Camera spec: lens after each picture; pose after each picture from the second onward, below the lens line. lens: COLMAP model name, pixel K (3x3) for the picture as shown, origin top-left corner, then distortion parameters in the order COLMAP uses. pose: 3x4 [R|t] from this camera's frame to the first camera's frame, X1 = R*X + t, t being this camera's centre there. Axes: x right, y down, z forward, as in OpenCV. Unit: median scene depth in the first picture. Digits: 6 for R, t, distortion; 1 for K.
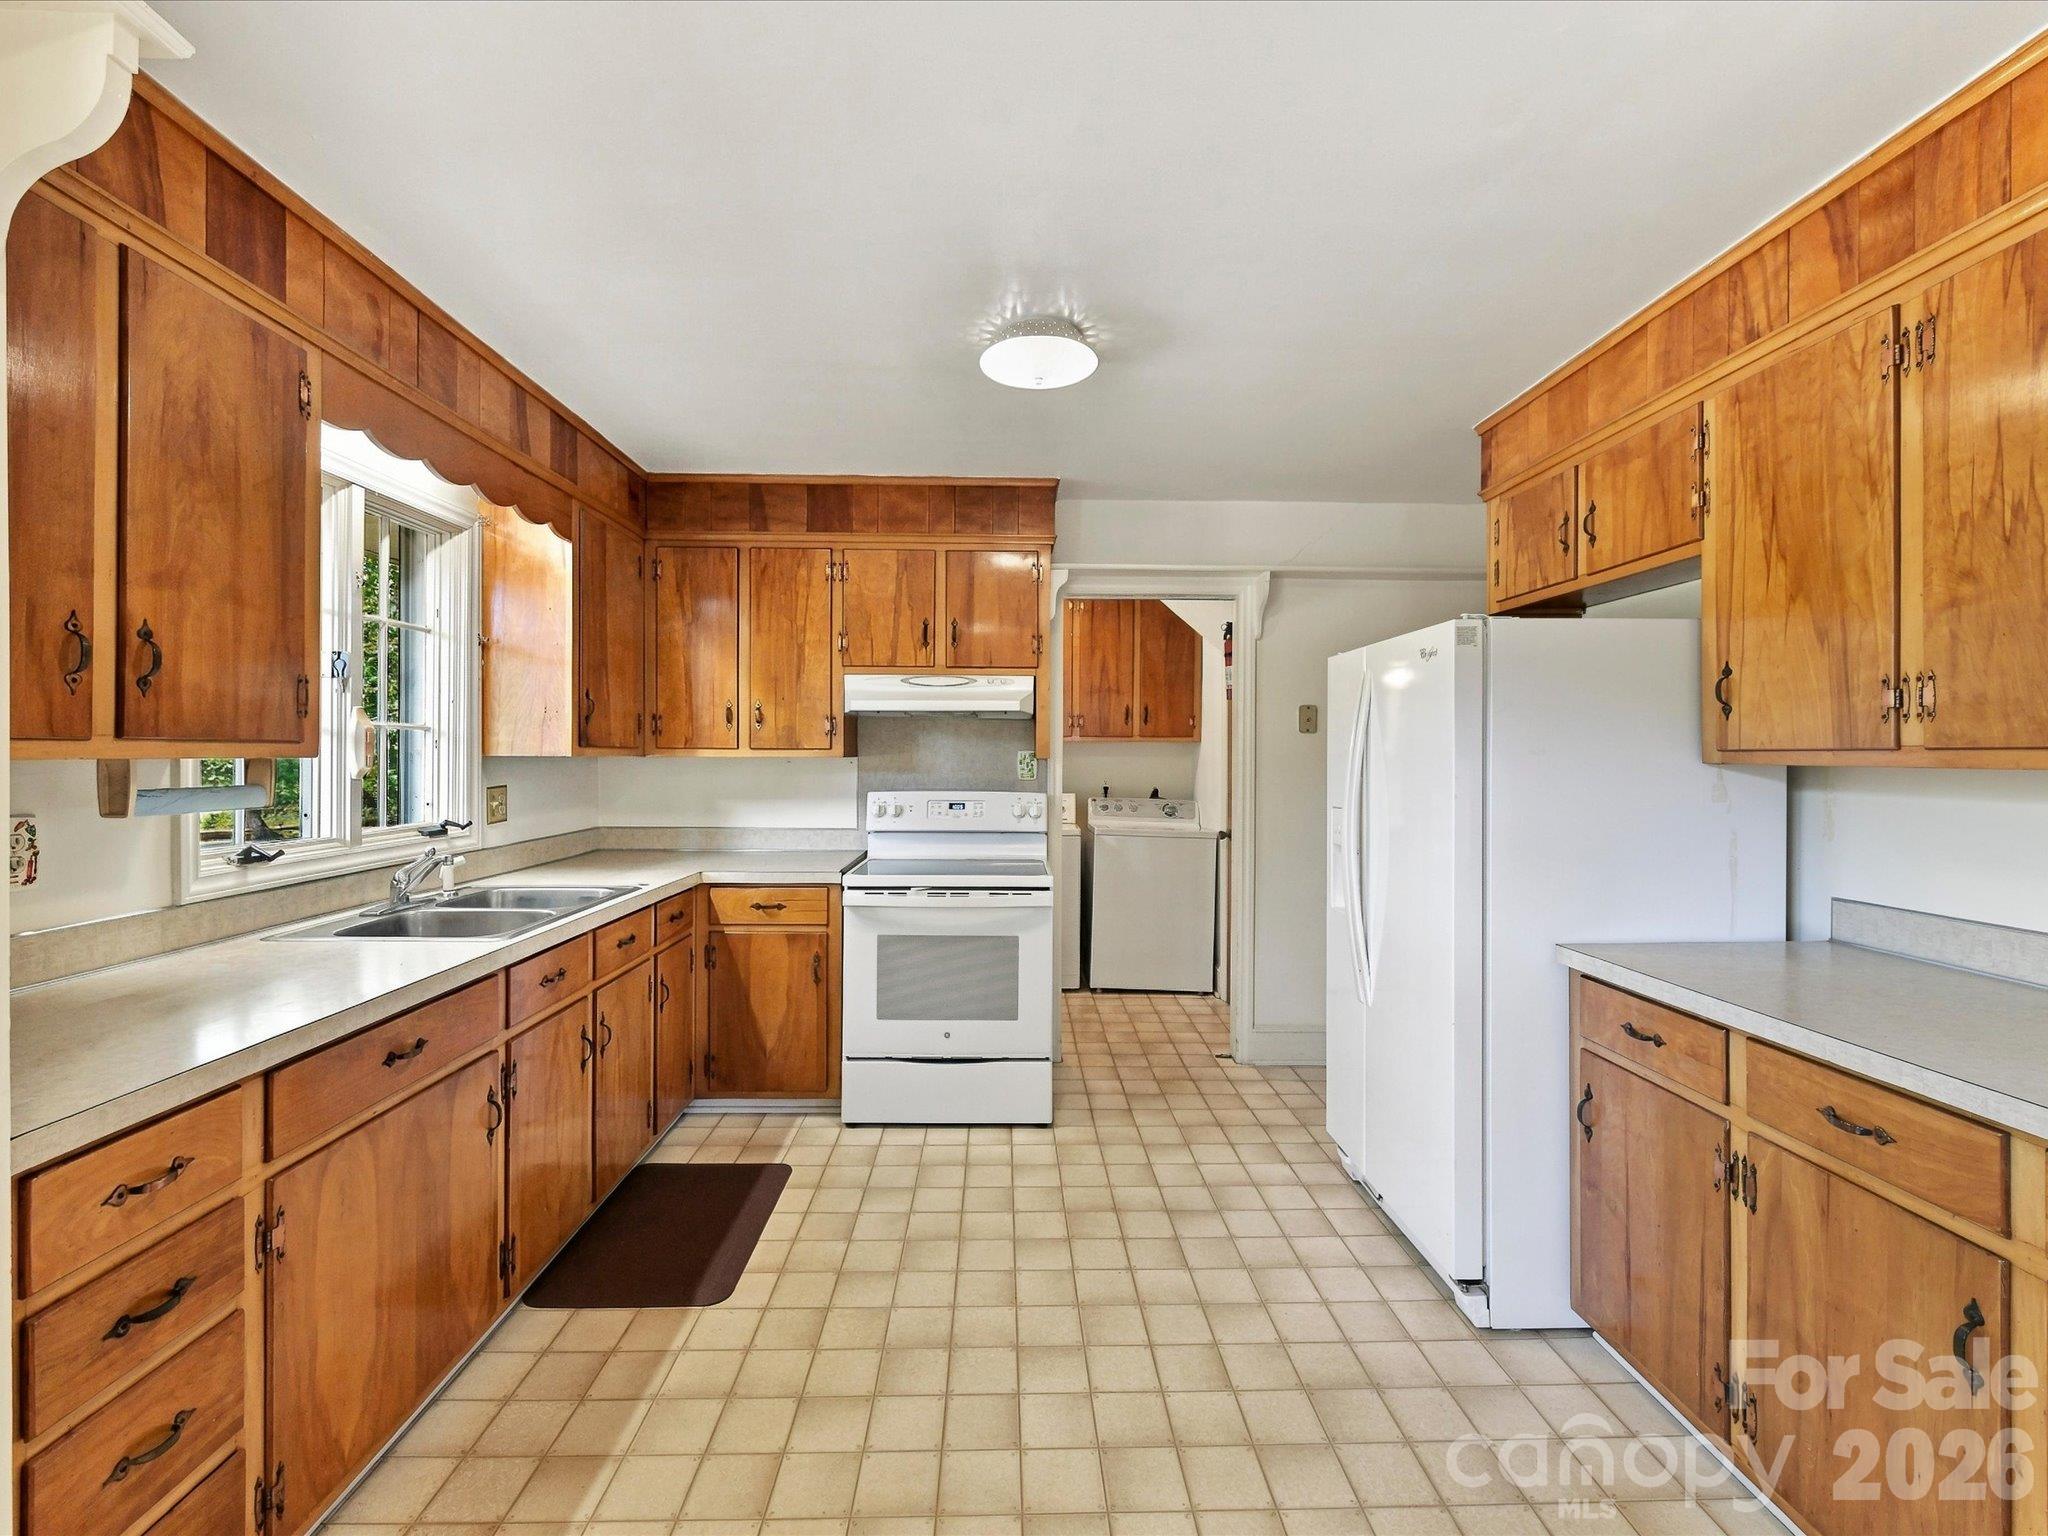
lens RADIAL K [[917.3, 0, 1020.6], [0, 917.3, 756.1], [0, 0, 1]] dist [0.010714, -0.003148]
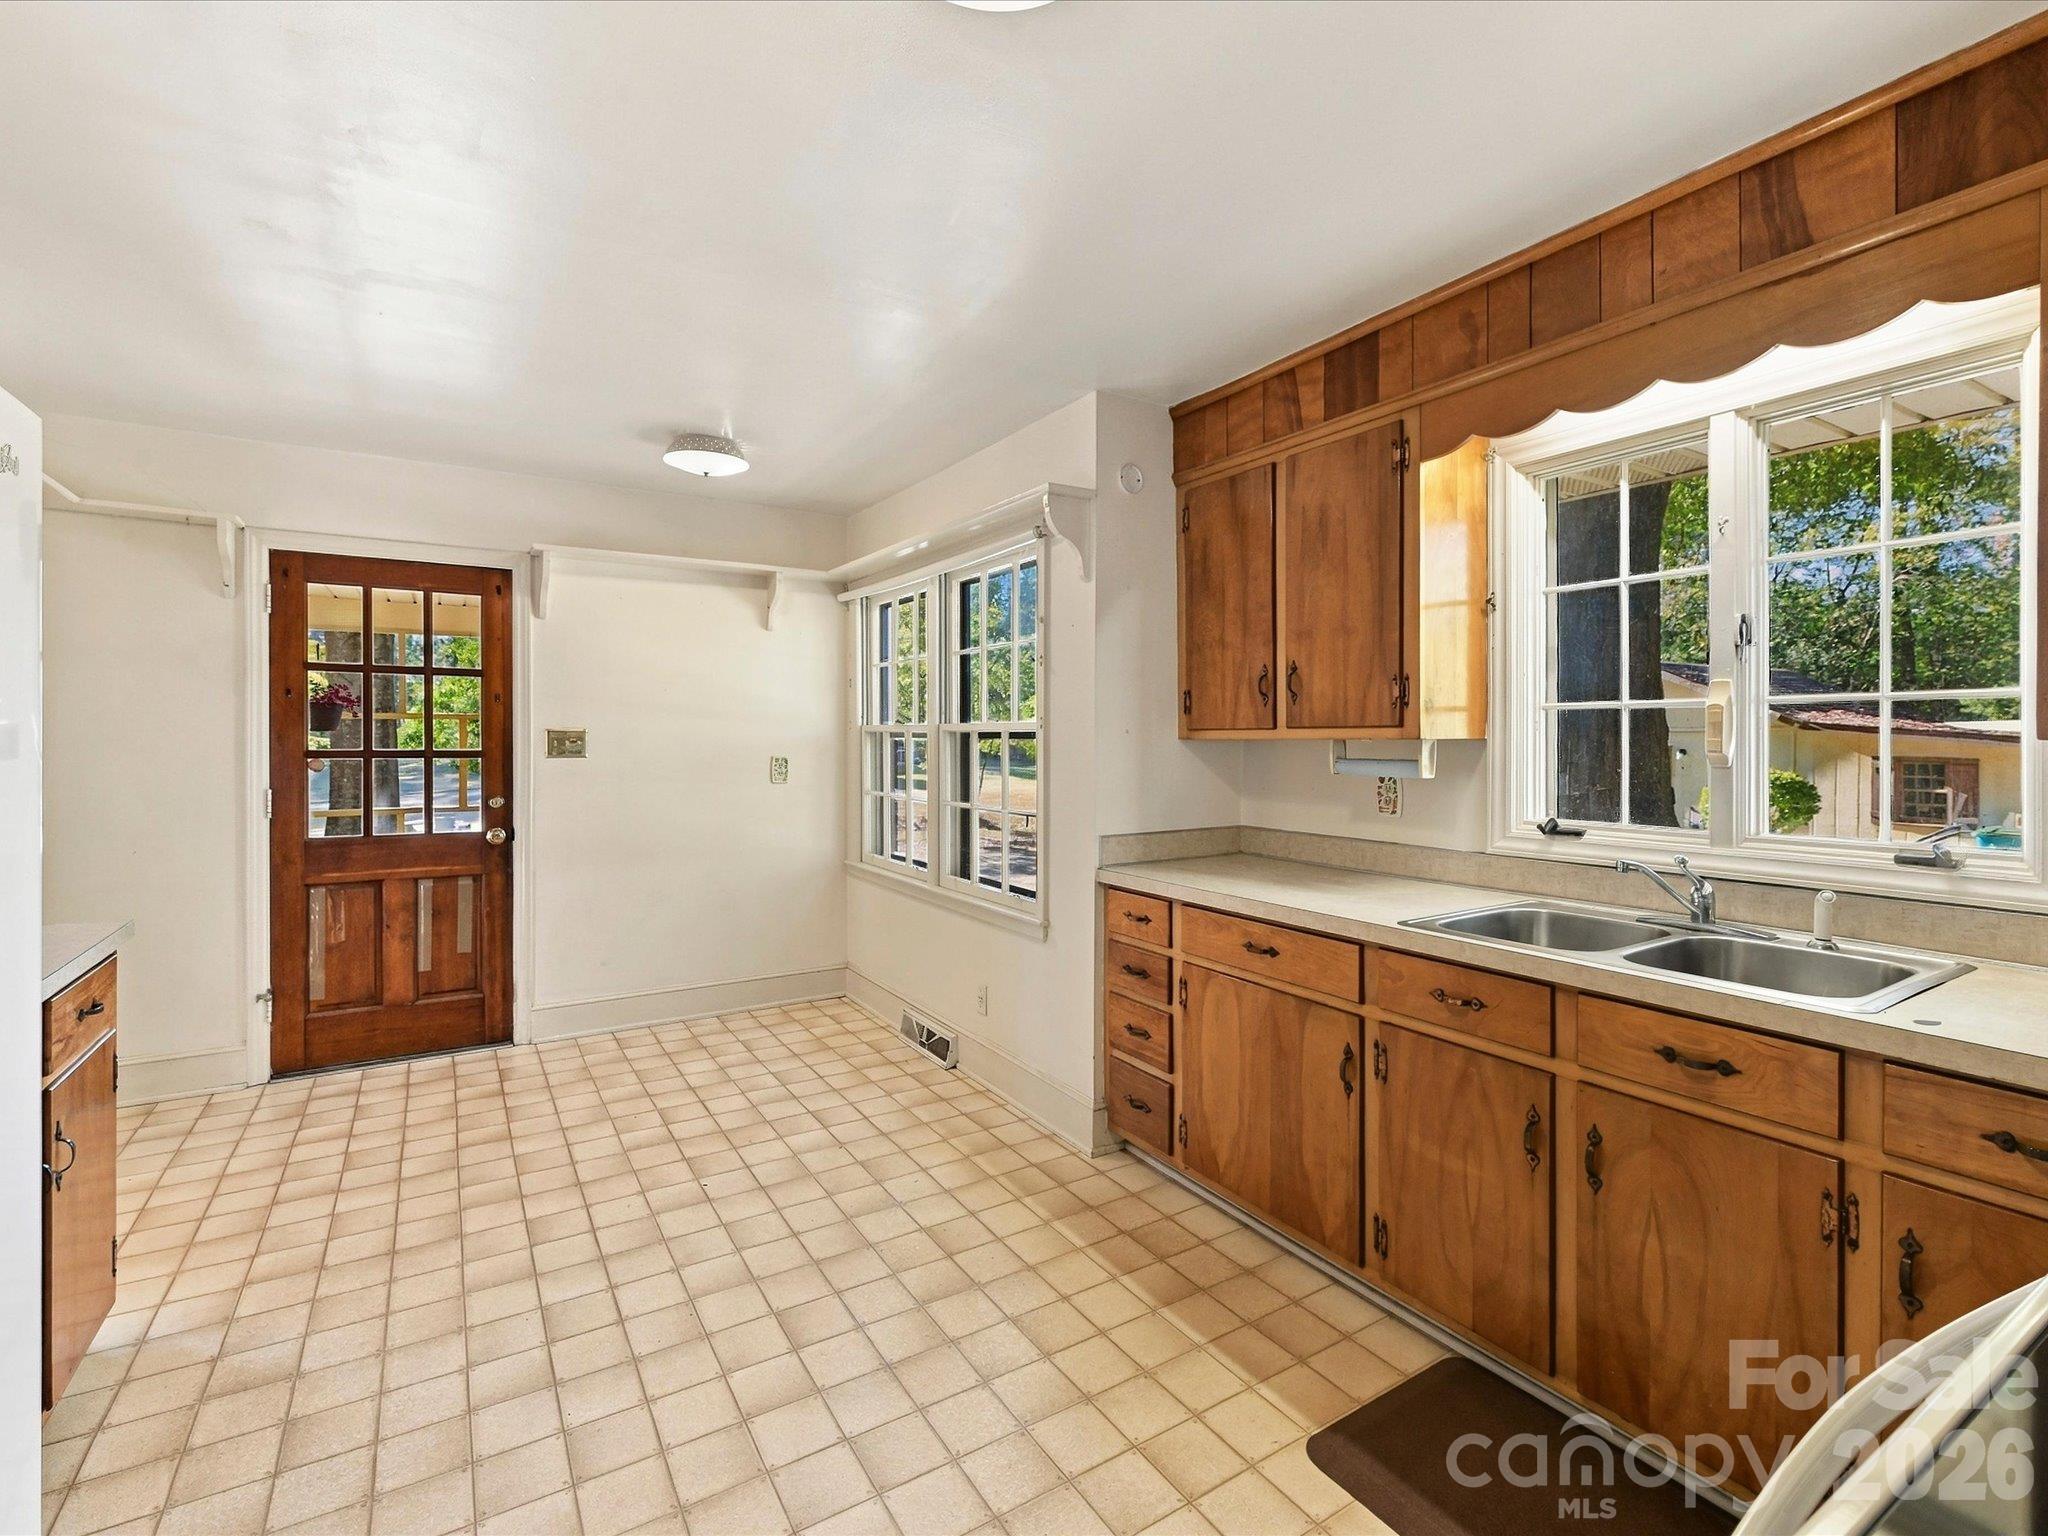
lens RADIAL K [[917.3, 0, 1013.8], [0, 917.3, 731.1], [0, 0, 1]] dist [0.010714, -0.003148]
pose [[-0.863893, -0.007475, -0.503620, 0.329001], [-0.006759, 0.999972, -0.003248, -0.001676], [0.503630, 0.000598, -0.863919, 1.847185]]
